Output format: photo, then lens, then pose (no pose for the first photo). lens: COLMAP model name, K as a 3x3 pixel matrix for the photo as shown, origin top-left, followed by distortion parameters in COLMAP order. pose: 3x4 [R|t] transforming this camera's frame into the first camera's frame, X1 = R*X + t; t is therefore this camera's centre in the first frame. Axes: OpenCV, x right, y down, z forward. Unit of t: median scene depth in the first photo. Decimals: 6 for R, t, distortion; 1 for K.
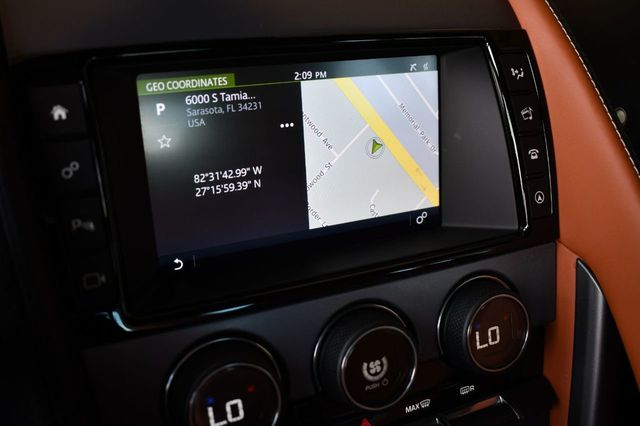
lens RADIAL K [[648.2, 0, 320.5], [0, 648.2, 212.6], [0, 0, 1]] dist [-0.069399, 0.000000]
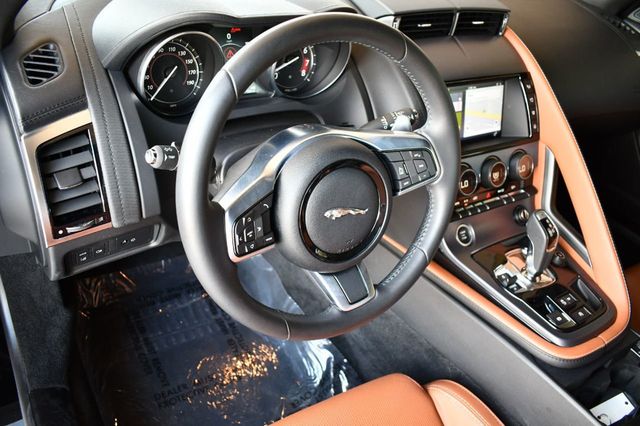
lens RADIAL K [[541.8, 0, 320.9], [0, 541.8, 214.9], [0, 0, 1]] dist [-0.087845, 0.009650]
pose [[0.991812, -0.029629, 0.124225, -1.105107], [0.016818, 0.994546, 0.102933, 0.129092], [-0.126598, -0.100001, 0.986901, -1.591982]]
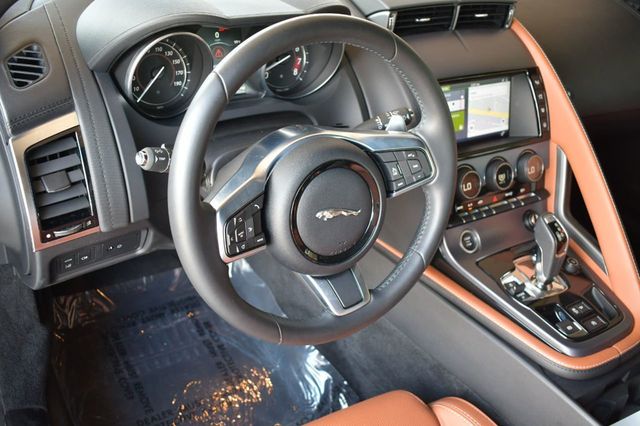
lens RADIAL K [[648.2, 0, 321.8], [0, 648.2, 214.3], [0, 0, 1]] dist [-0.069399, 0.000000]
pose [[0.991872, -0.036184, 0.121986, -1.110792], [0.027743, 0.997147, 0.070200, 0.159464], [-0.124178, -0.066245, 0.990046, -1.927522]]
